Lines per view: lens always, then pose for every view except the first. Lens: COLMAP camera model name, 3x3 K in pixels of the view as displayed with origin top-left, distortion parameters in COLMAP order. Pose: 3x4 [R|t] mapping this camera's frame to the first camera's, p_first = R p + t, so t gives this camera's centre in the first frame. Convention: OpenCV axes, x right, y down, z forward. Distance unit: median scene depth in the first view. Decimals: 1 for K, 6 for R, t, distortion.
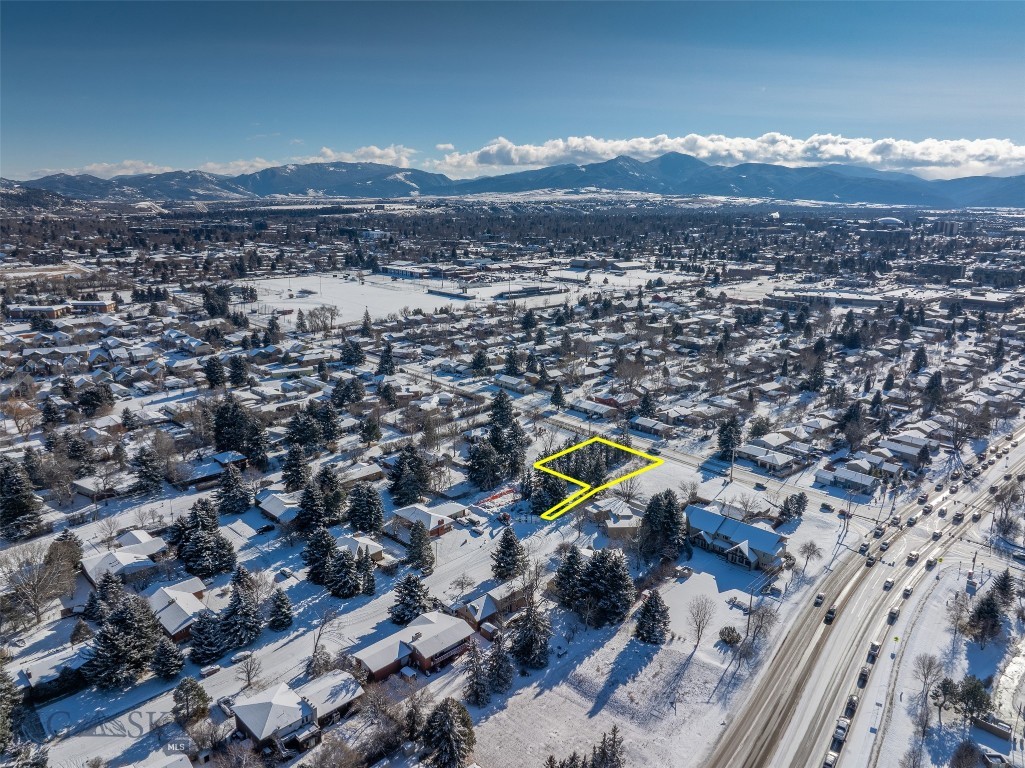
lens RADIAL K [[722.3, 0, 516.6], [0, 722.3, 378.5], [0, 0, 1]] dist [-0.039252, 0.002572]
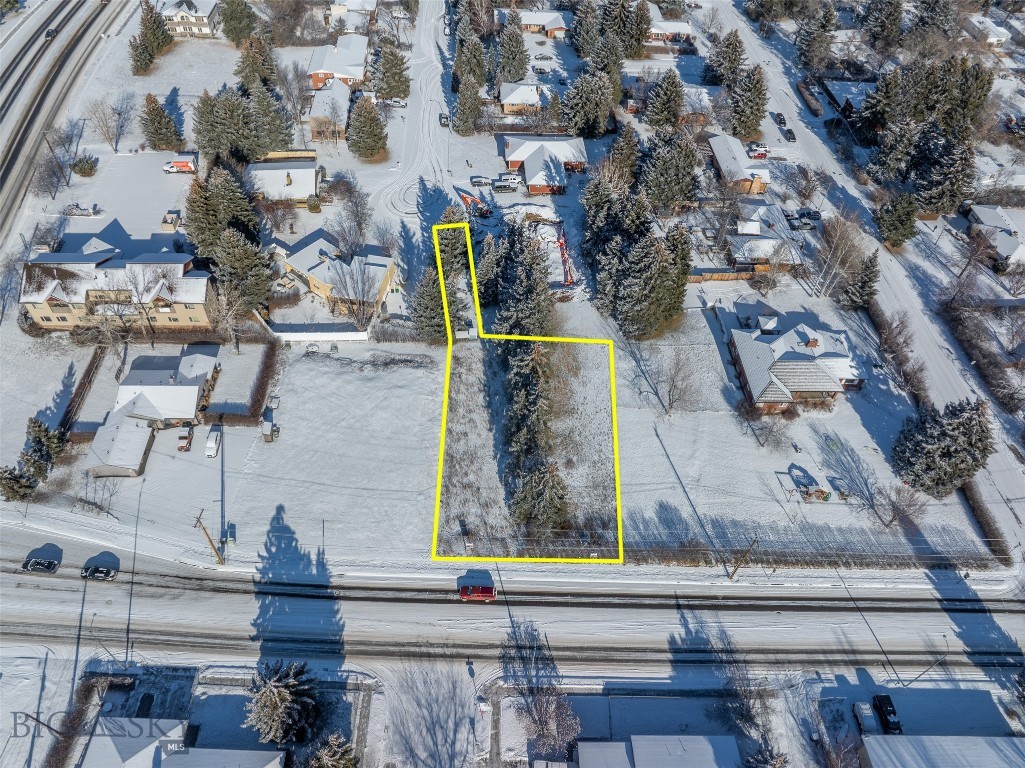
lens RADIAL K [[711.6, 0, 513.3], [0, 711.6, 384.5], [0, 0, 1]] dist [-0.033474, -0.004740]
pose [[-0.680467, 0.520704, -0.515589, 0.227117], [-0.236856, 0.509547, 0.827201, -0.161316], [0.693443, 0.685003, -0.223398, 0.759971]]
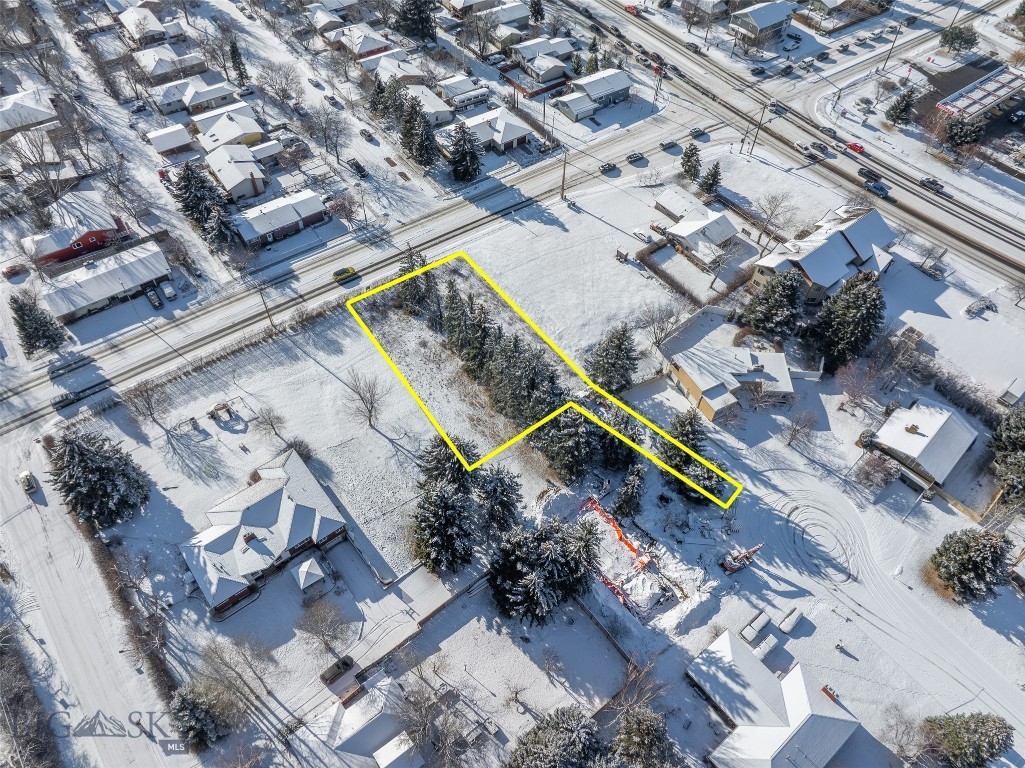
lens RADIAL K [[722.3, 0, 516.6], [0, 722.3, 378.5], [0, 0, 1]] dist [-0.039252, 0.002572]
pose [[0.117033, -0.784449, 0.609051, -0.135686], [0.207815, 0.619033, 0.757372, -0.159408], [-0.971142, 0.037933, 0.235467, 0.609641]]
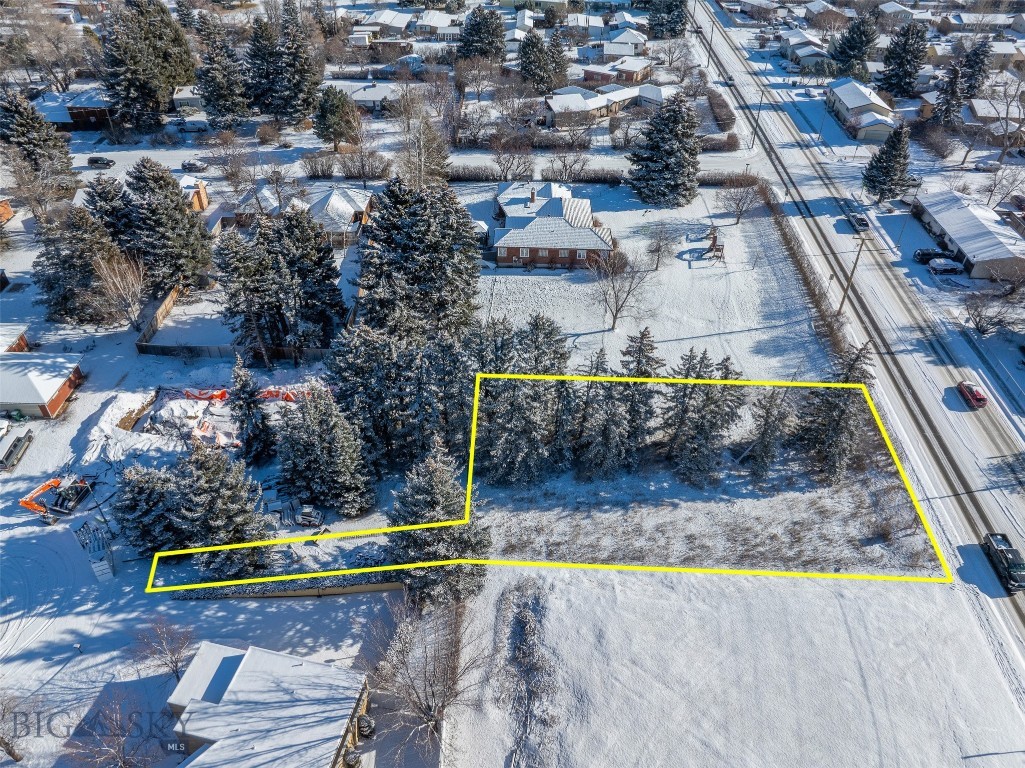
lens RADIAL K [[724.3, 0, 516.4], [0, 724.3, 378.8], [0, 0, 1]] dist [-0.042110, 0.006351]
pose [[0.692089, 0.448846, -0.565288, 0.152582], [-0.184987, 0.867289, 0.462157, -0.010401], [0.697706, -0.215283, 0.683272, 0.559016]]
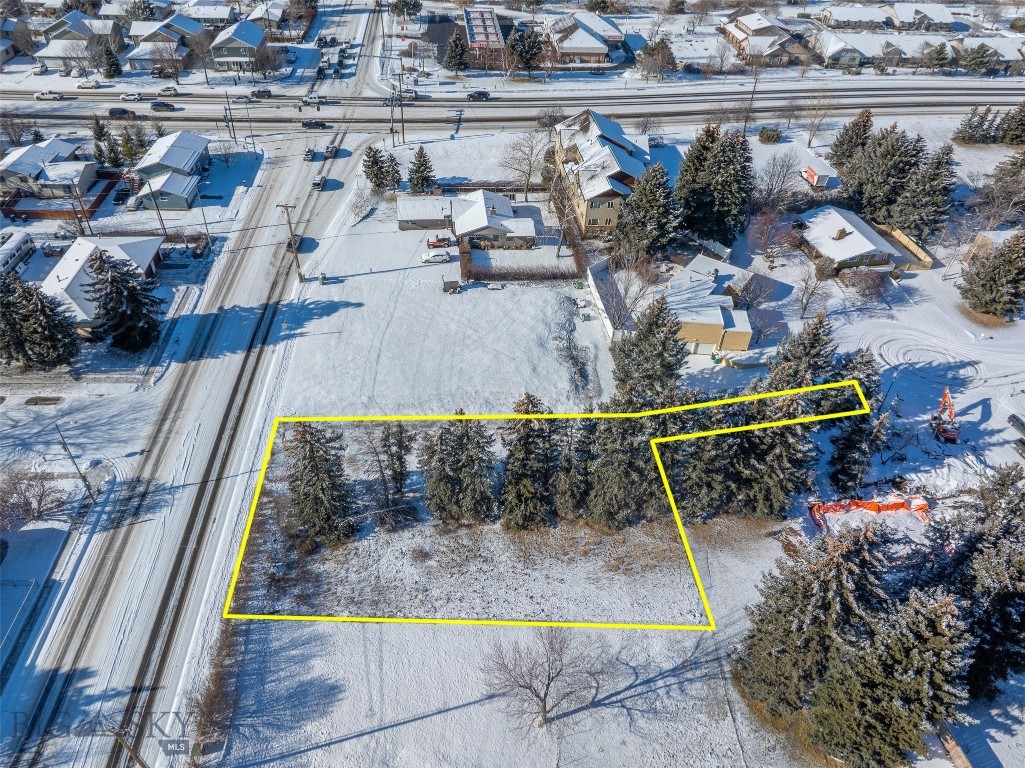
lens RADIAL K [[722.3, 0, 516.6], [0, 722.3, 378.5], [0, 0, 1]] dist [-0.039252, 0.002572]
pose [[-0.778796, -0.445131, 0.441967, 0.002611], [0.097141, 0.610496, 0.786040, -0.086560], [-0.619710, 0.655098, -0.432211, 0.768776]]
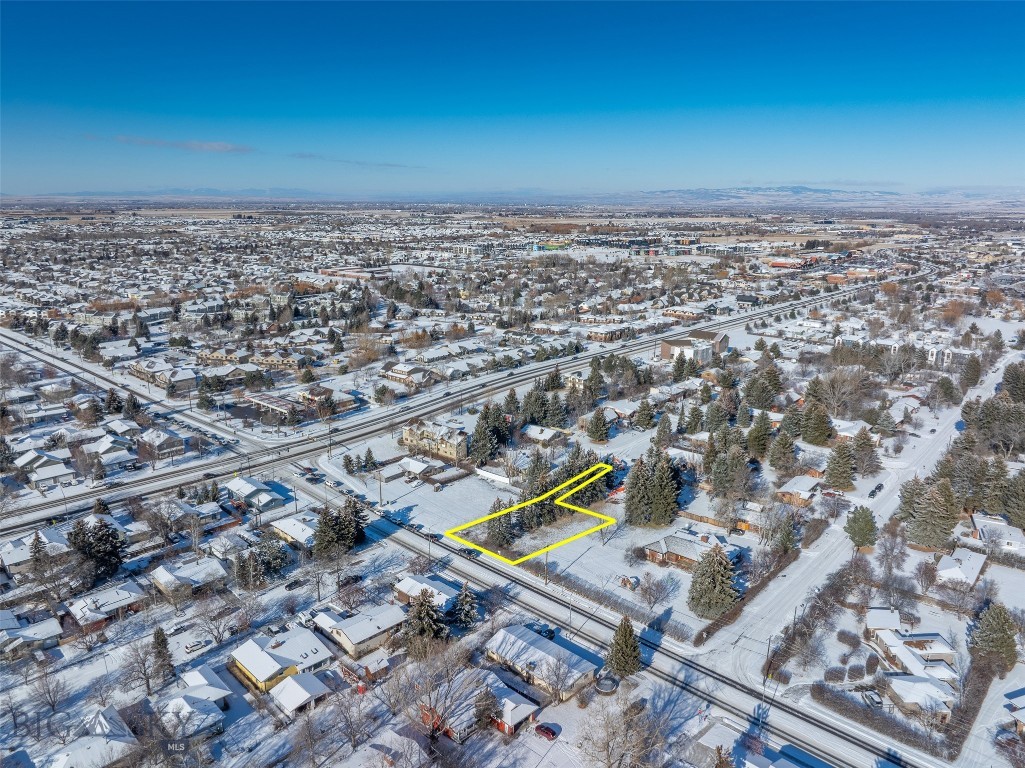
lens RADIAL K [[735.4, 0, 515.4], [0, 735.4, 384.1], [0, 0, 1]] dist [-0.035189, -0.000230]
pose [[-0.997814, -0.005302, -0.065873, 0.133443], [-0.035854, 0.880756, 0.472211, -0.275833], [0.055515, 0.473541, -0.879021, 1.159504]]
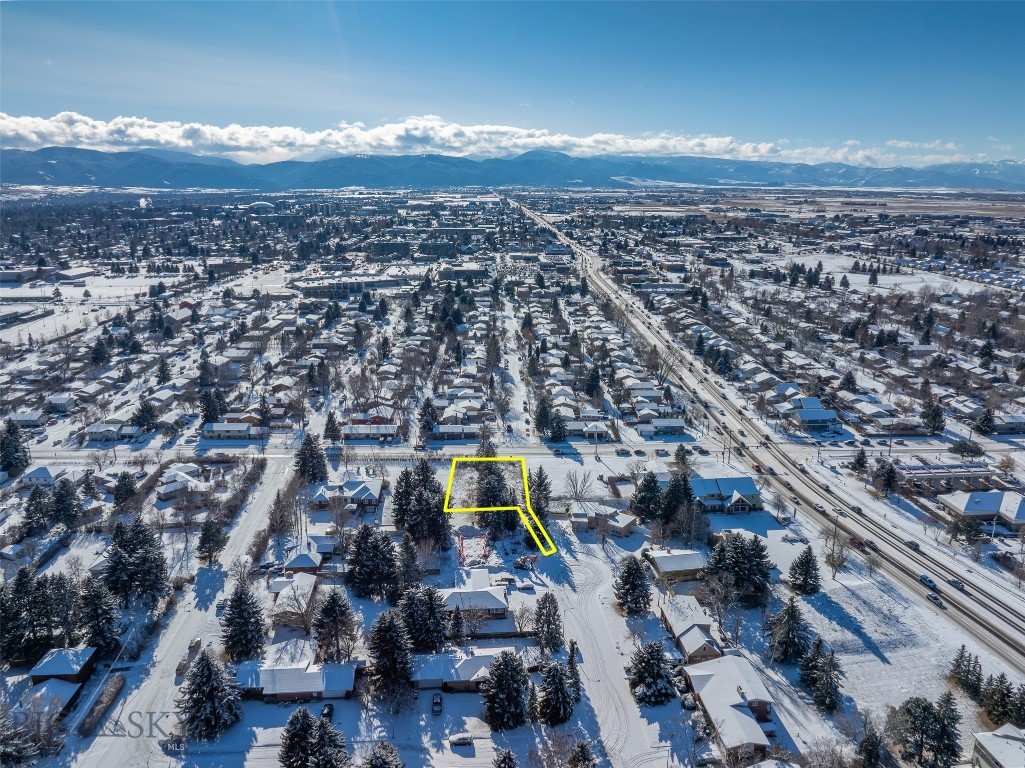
lens RADIAL K [[737.9, 0, 520.4], [0, 737.9, 383.4], [0, 0, 1]] dist [-0.031443, -0.001444]
pose [[0.650566, -0.205386, 0.731150, -0.369521], [0.191217, 0.976019, 0.104030, -0.065208], [-0.734983, 0.072131, 0.674238, 0.232917]]
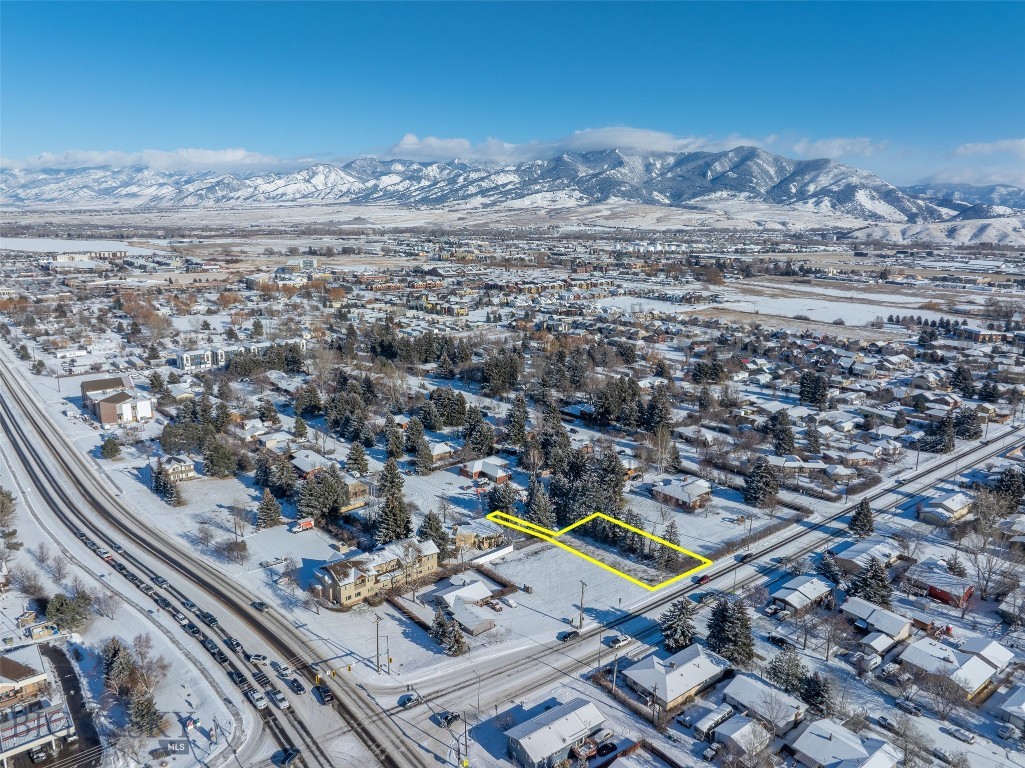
lens RADIAL K [[722.3, 0, 516.6], [0, 722.3, 378.5], [0, 0, 1]] dist [-0.039252, 0.002572]
pose [[-0.078431, 0.211294, -0.974271, 0.610687], [-0.258650, 0.939503, 0.224576, -0.141404], [0.962782, 0.269609, -0.019035, 0.605691]]
